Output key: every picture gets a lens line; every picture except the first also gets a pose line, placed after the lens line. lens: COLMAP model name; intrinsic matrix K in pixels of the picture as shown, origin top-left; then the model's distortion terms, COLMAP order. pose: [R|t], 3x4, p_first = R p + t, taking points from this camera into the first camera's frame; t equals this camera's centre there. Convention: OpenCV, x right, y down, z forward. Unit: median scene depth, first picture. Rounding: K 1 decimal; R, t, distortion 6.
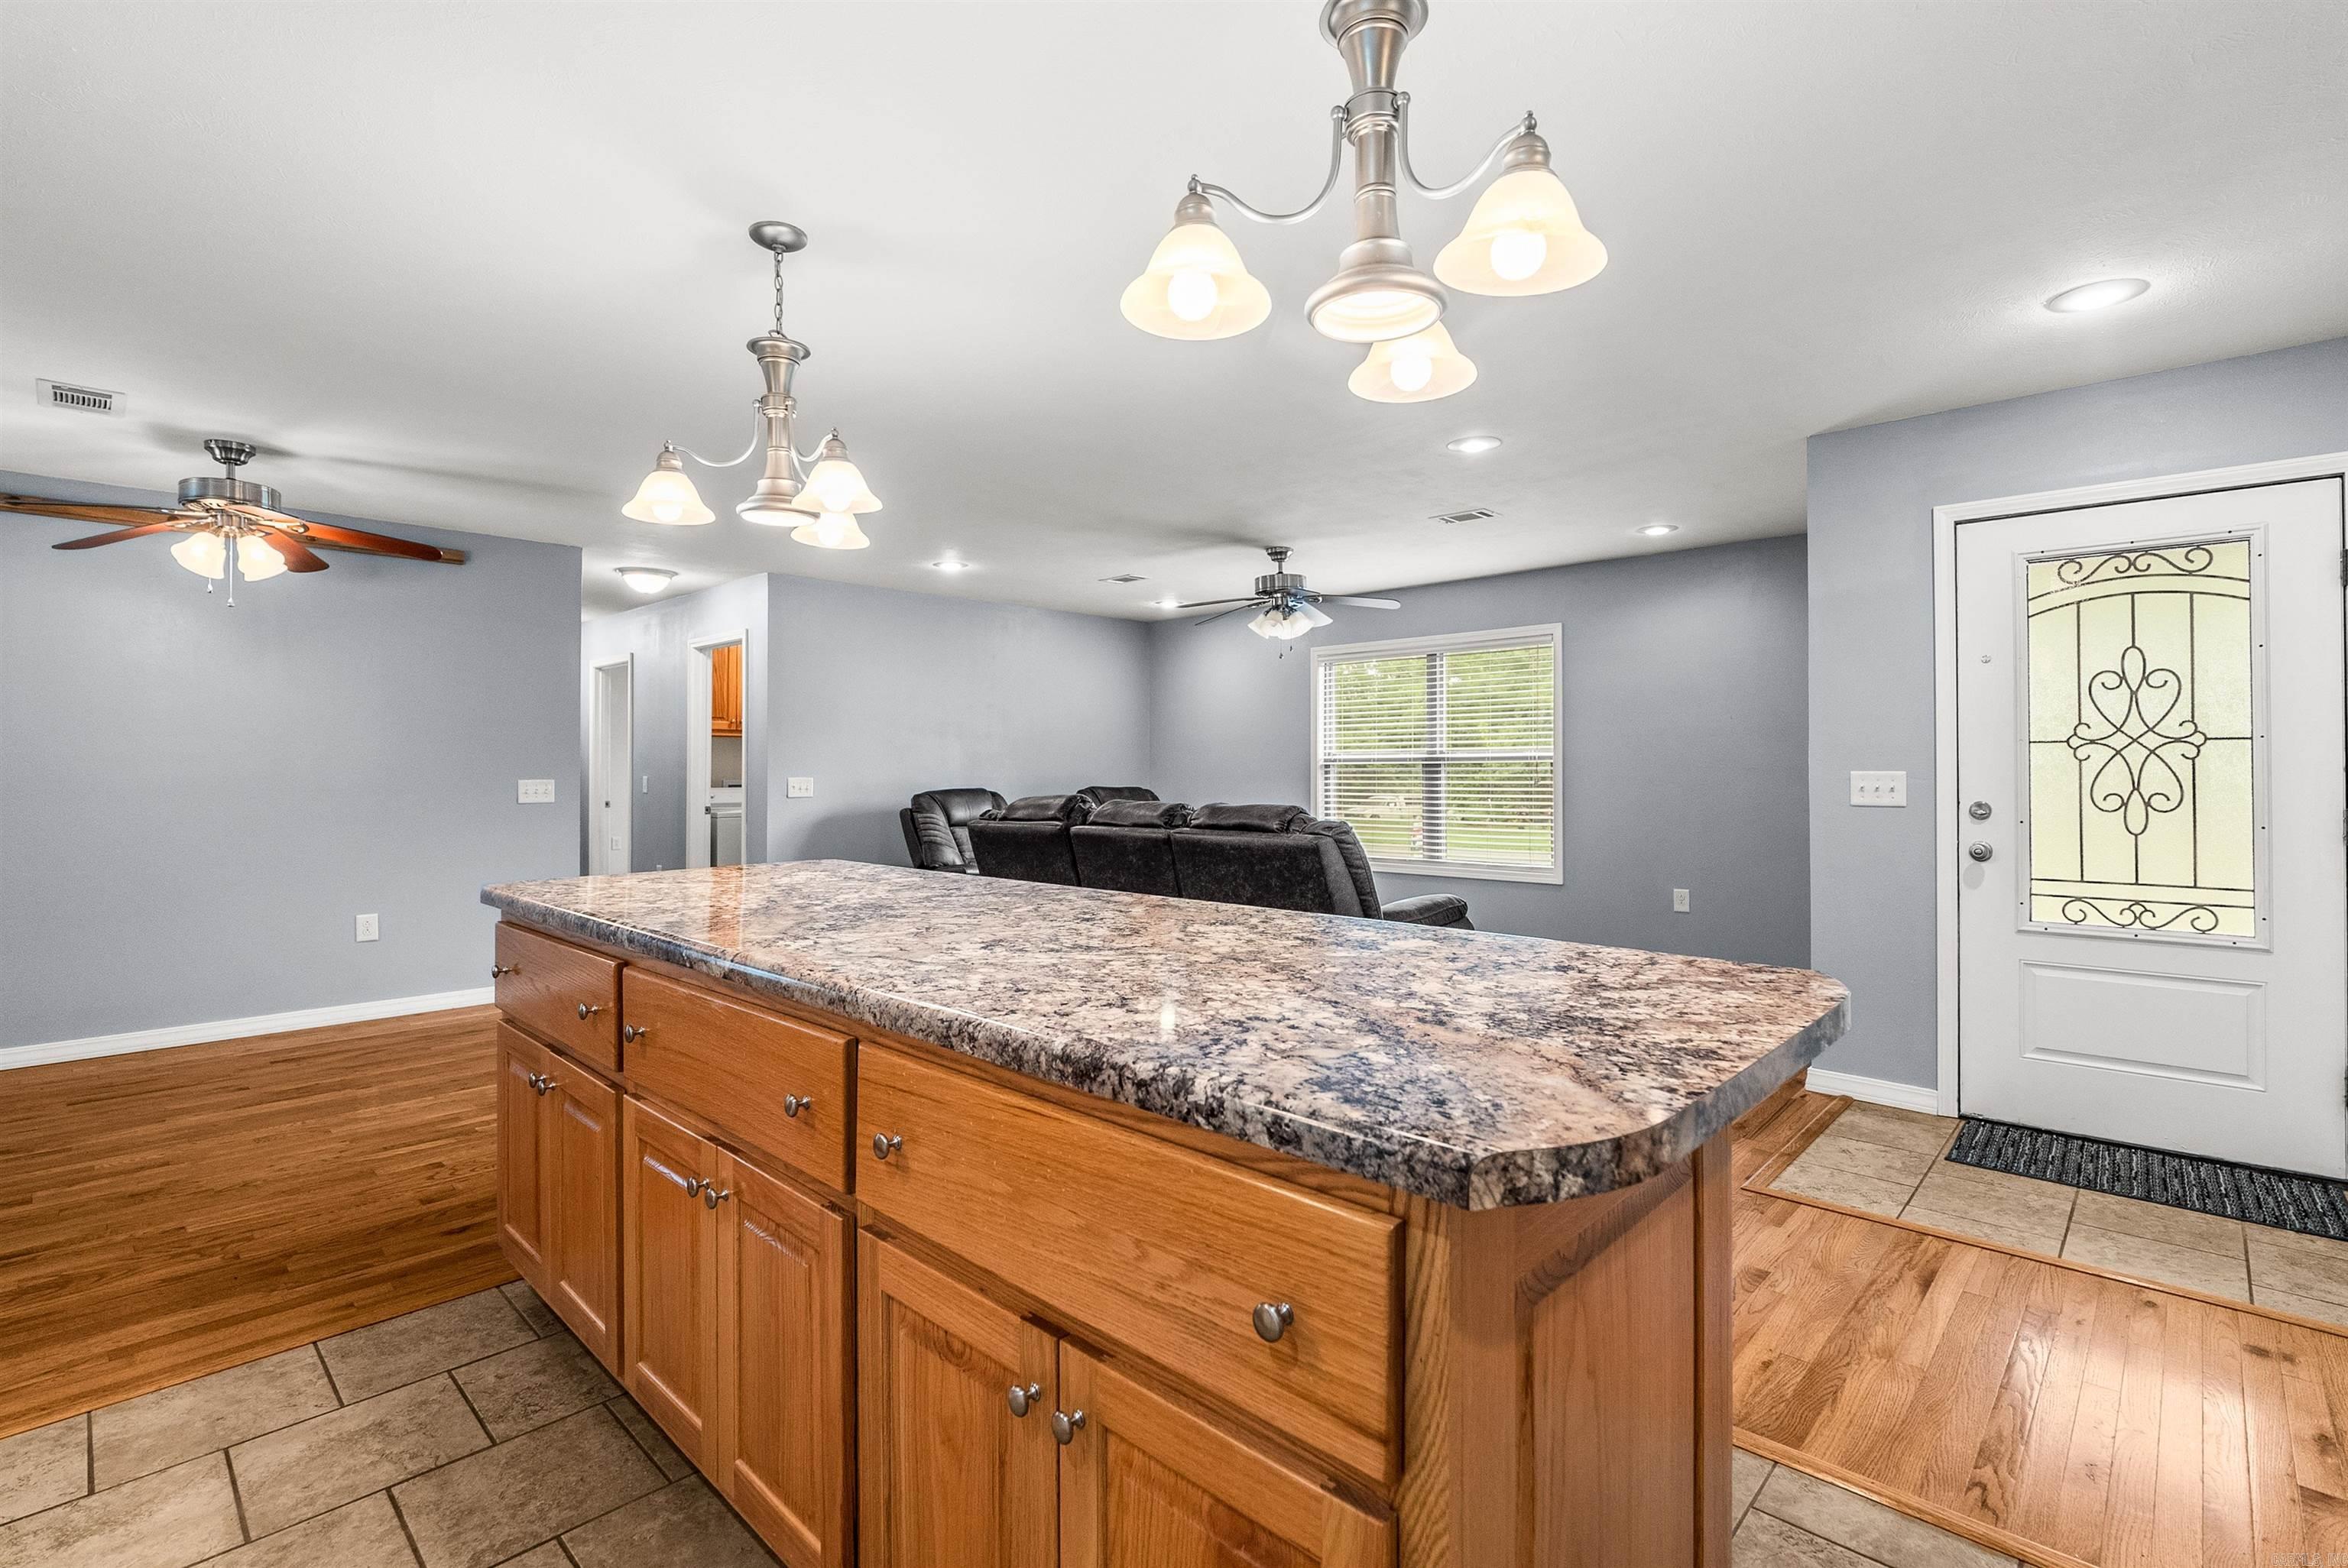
lens RADIAL K [[1069.3, 0, 1182.6], [0, 1069.3, 771.3], [0, 0, 1]] dist [-0.004289, -0.000240]
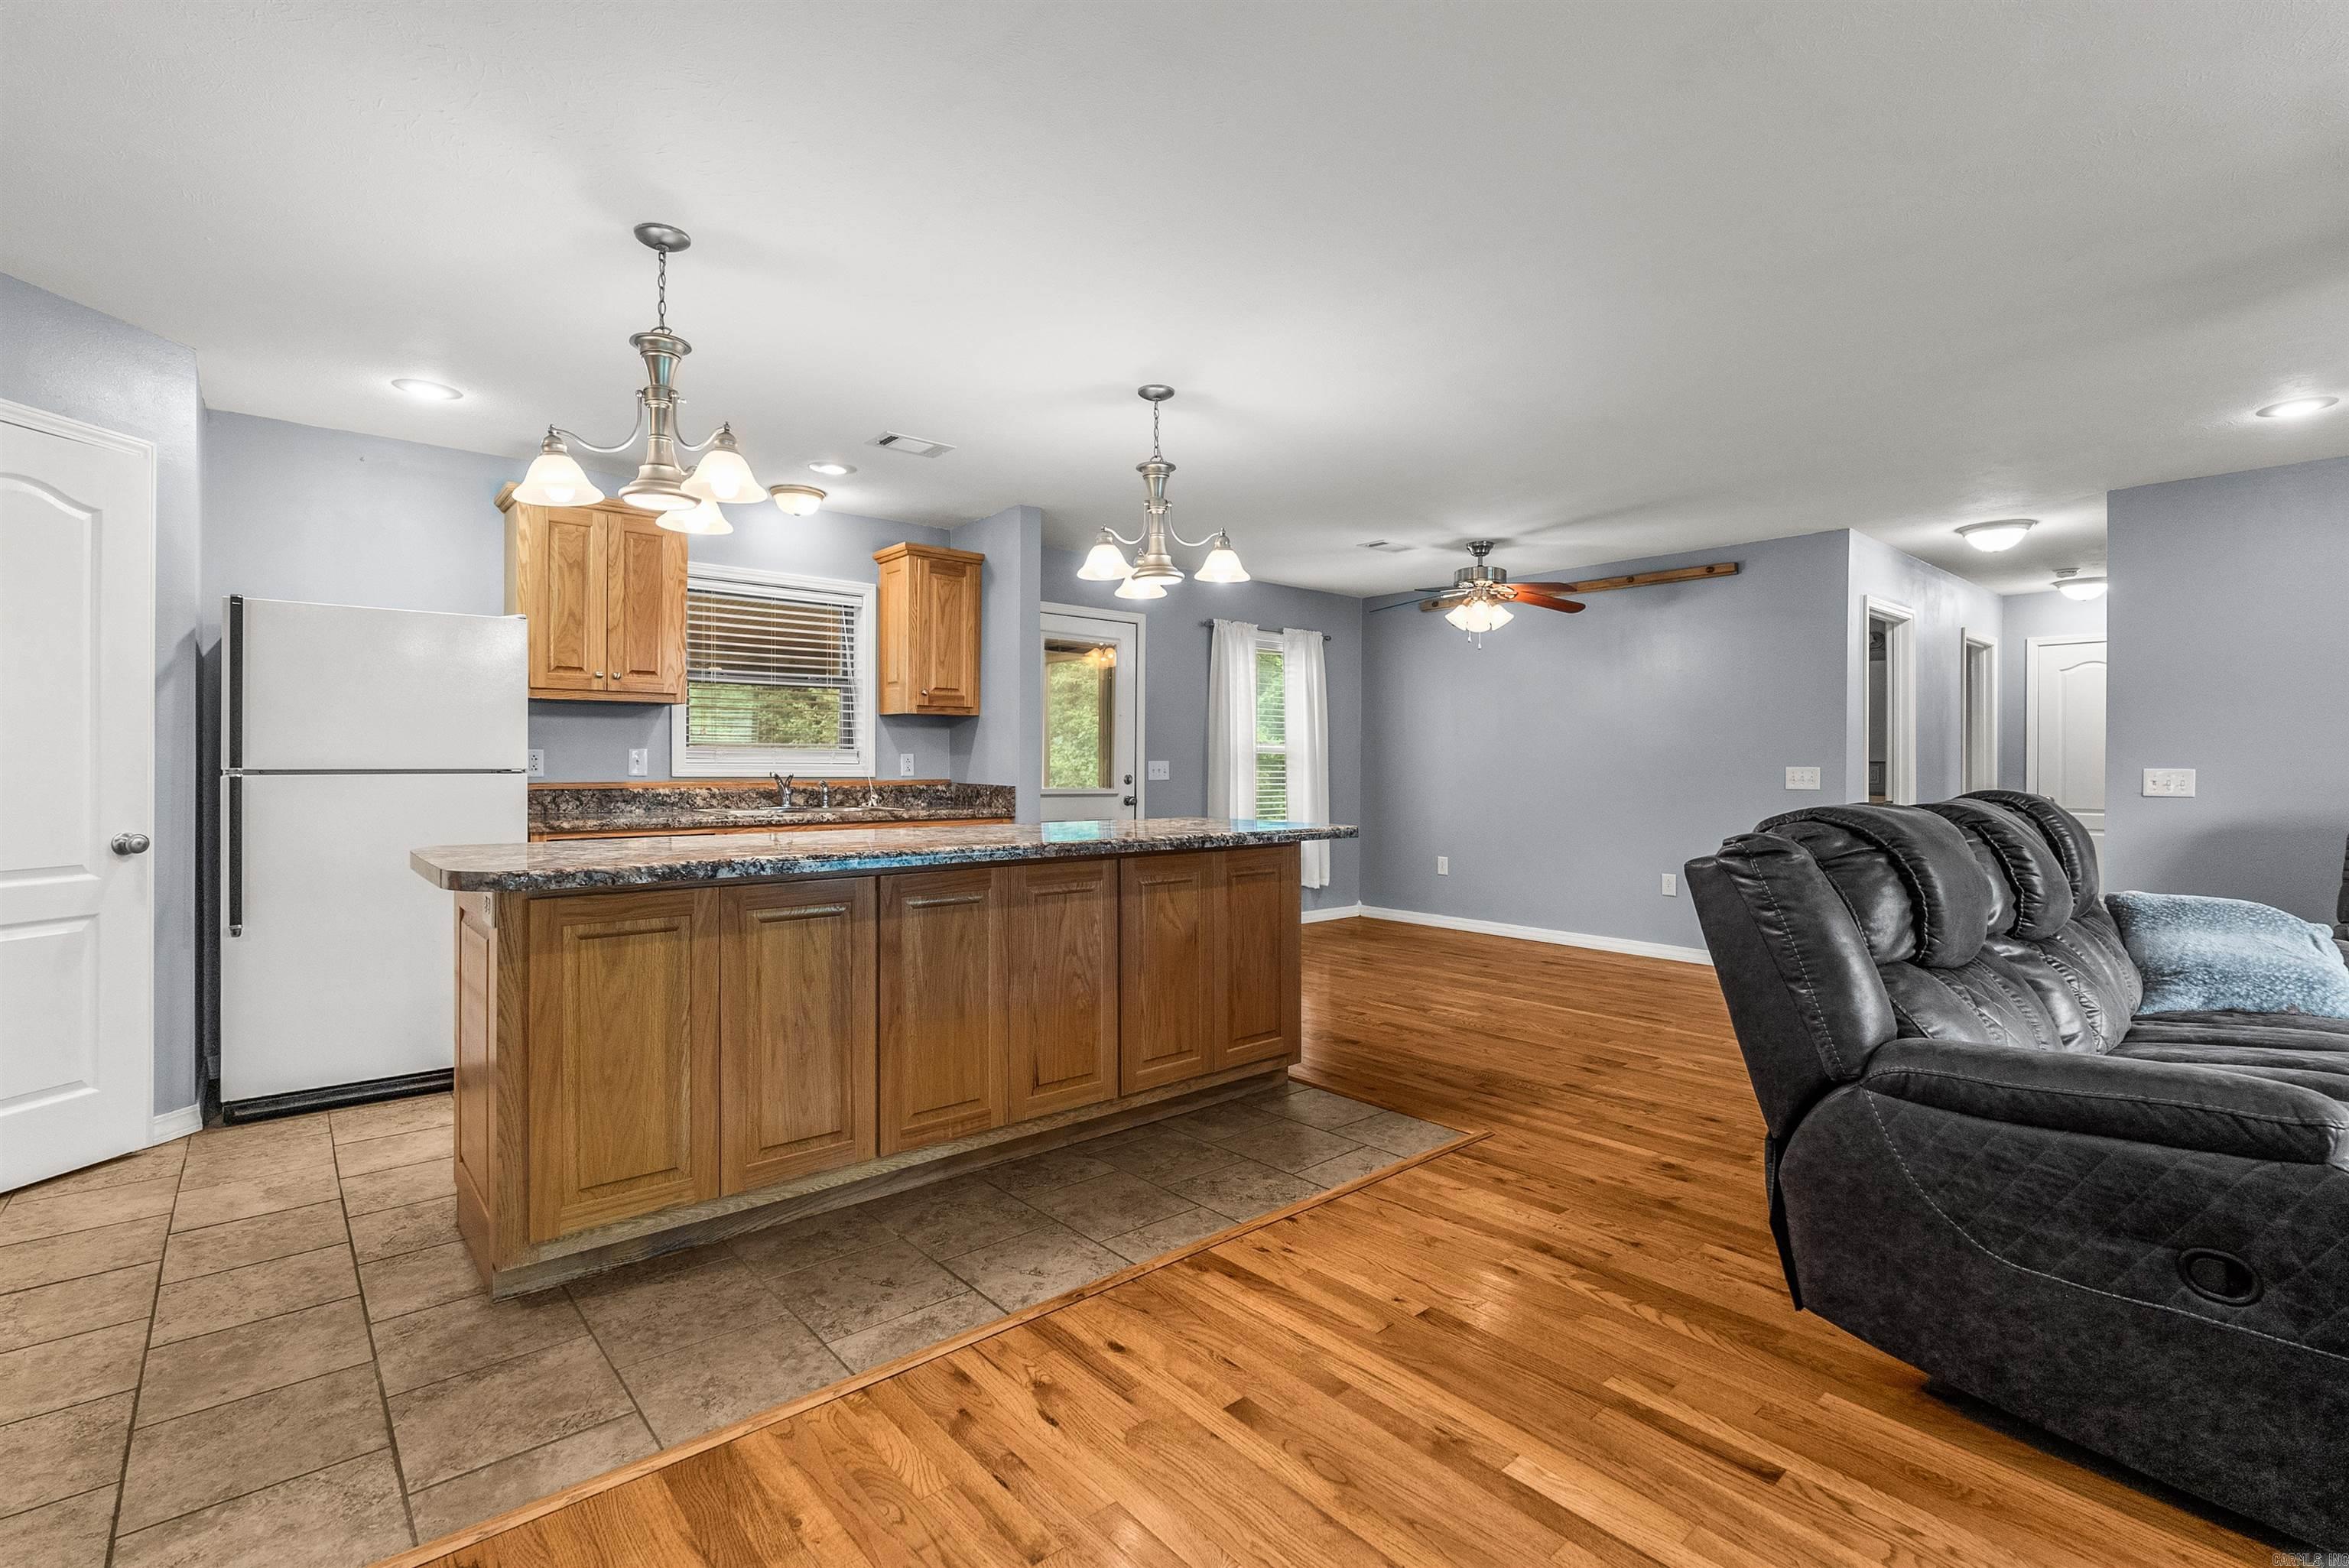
lens RADIAL K [[1069.8, 0, 1183.1], [0, 1069.8, 771.3], [0, 0, 1]] dist [-0.004289, -0.000240]
pose [[-0.096988, 0.007286, -0.995259, 0.770626], [-0.004792, 0.999958, 0.007787, 0.013528], [0.995274, 0.005524, -0.096949, 0.819129]]
